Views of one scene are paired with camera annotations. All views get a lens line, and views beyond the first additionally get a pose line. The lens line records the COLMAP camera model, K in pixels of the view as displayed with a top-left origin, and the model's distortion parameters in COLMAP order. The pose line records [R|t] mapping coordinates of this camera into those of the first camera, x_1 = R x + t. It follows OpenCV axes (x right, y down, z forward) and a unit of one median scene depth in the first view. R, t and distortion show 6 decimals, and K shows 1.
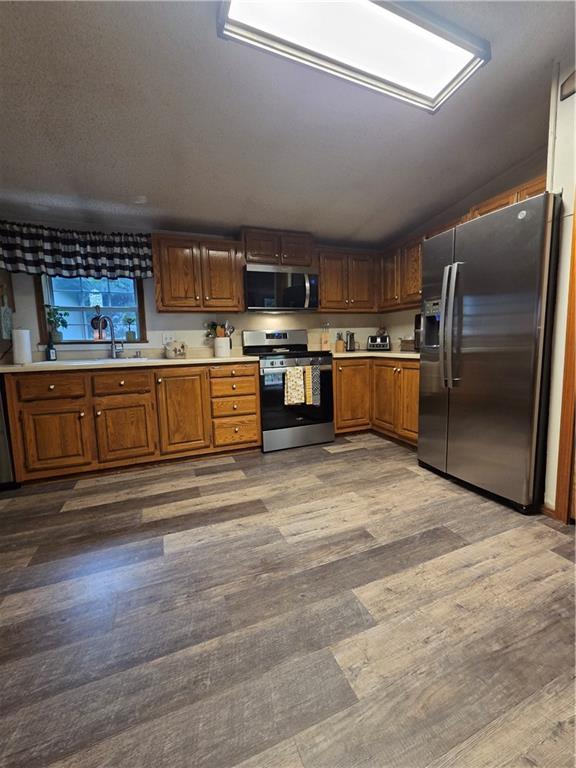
lens RADIAL K [[317.0, 0, 286.9], [0, 317.0, 378.8], [0, 0, 1]] dist [0.001433, 0.000192]
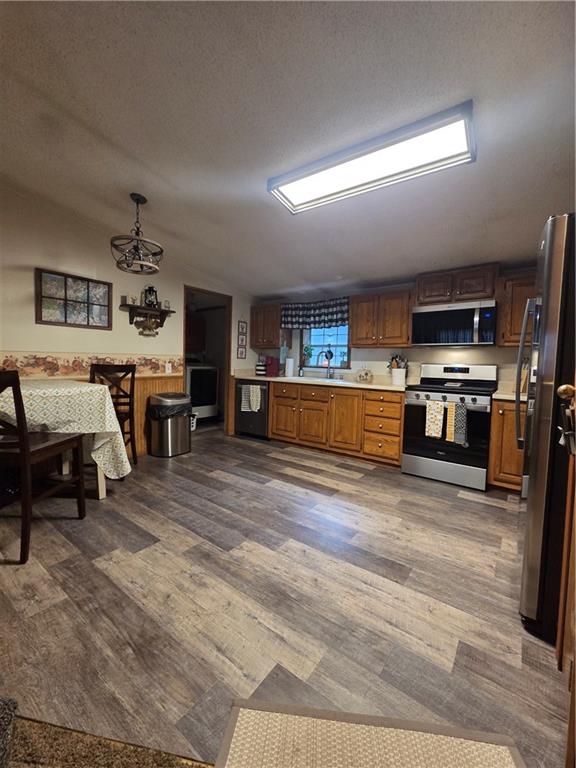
lens RADIAL K [[317.0, 0, 290.7], [0, 317.0, 381.1], [0, 0, 1]] dist [0.001433, 0.000192]
pose [[0.521388, 0.091402, -0.848411, 0.763449], [-0.135946, 0.990446, 0.023158, -0.072203], [0.842421, 0.103263, 0.528832, 0.047976]]
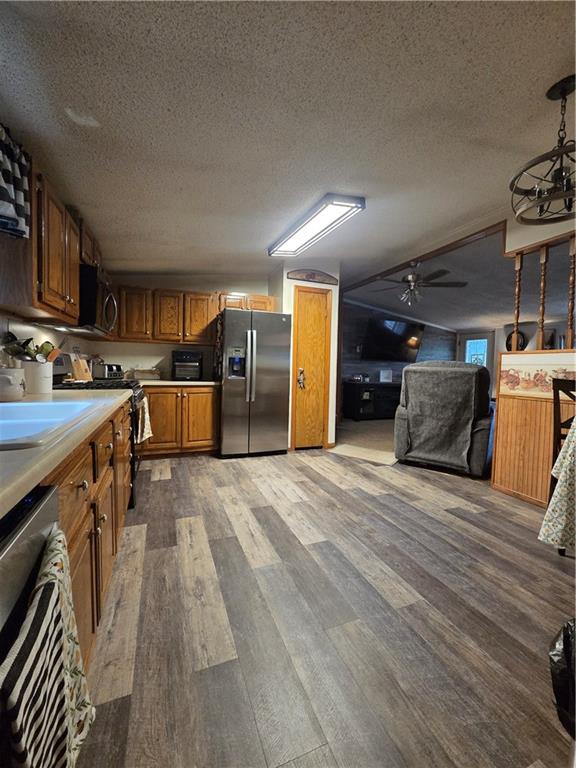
lens RADIAL K [[317.0, 0, 286.8], [0, 317.0, 381.8], [0, 0, 1]] dist [0.001433, 0.000192]
pose [[0.007912, -0.021240, 0.999743, -1.034314], [0.089997, 0.995732, 0.020442, -0.080369], [-0.995911, 0.089812, 0.009790, 0.679466]]
